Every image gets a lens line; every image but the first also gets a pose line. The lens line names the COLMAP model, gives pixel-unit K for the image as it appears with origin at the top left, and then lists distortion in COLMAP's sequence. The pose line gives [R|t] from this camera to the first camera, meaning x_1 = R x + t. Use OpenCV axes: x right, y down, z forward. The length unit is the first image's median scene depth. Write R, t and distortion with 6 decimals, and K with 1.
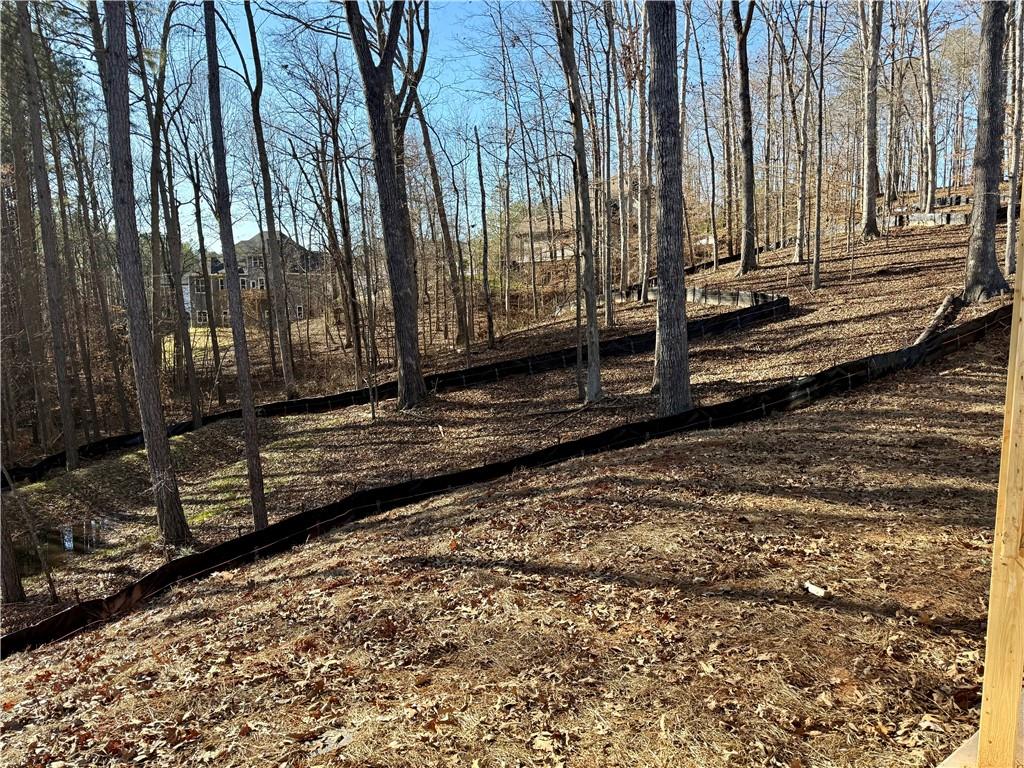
lens RADIAL K [[695.4, 0, 512.0], [0, 695.4, 384.0], [0, 0, 1]] dist [0.161262, -0.292509]
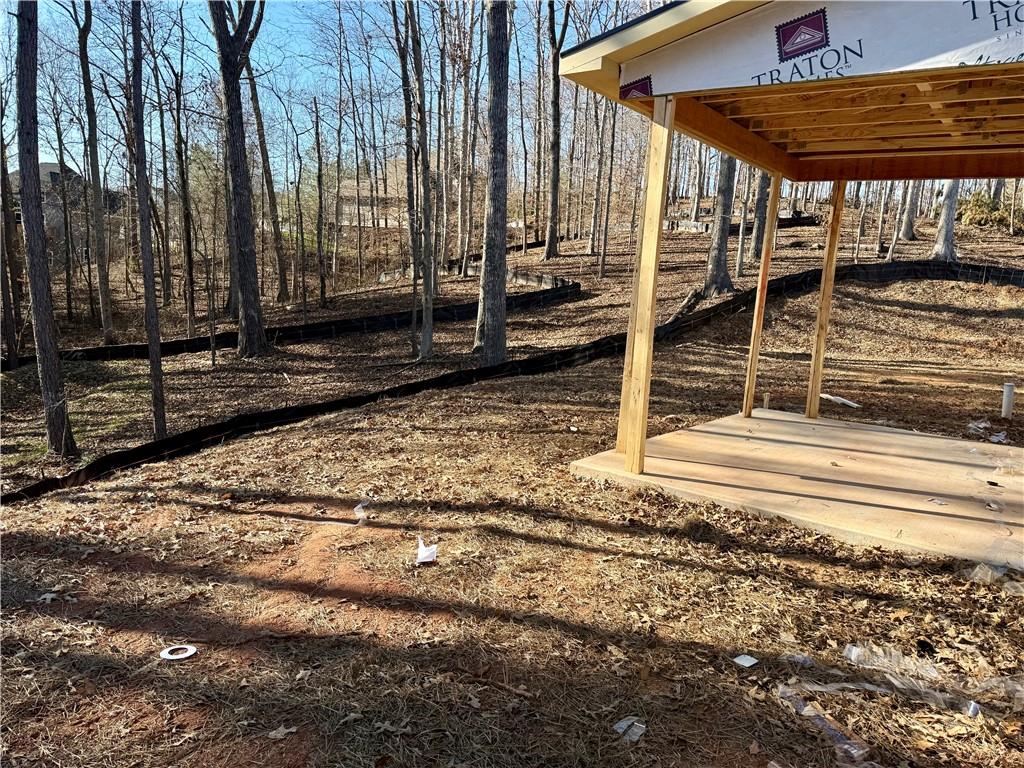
lens RADIAL K [[695.4, 0, 512.0], [0, 695.4, 384.0], [0, 0, 1]] dist [0.161262, -0.292509]
pose [[0.961361, 0.037560, 0.272718, -0.050389], [-0.049199, 0.998141, 0.035964, 0.015582], [-0.270860, -0.047992, 0.961422, -0.149387]]
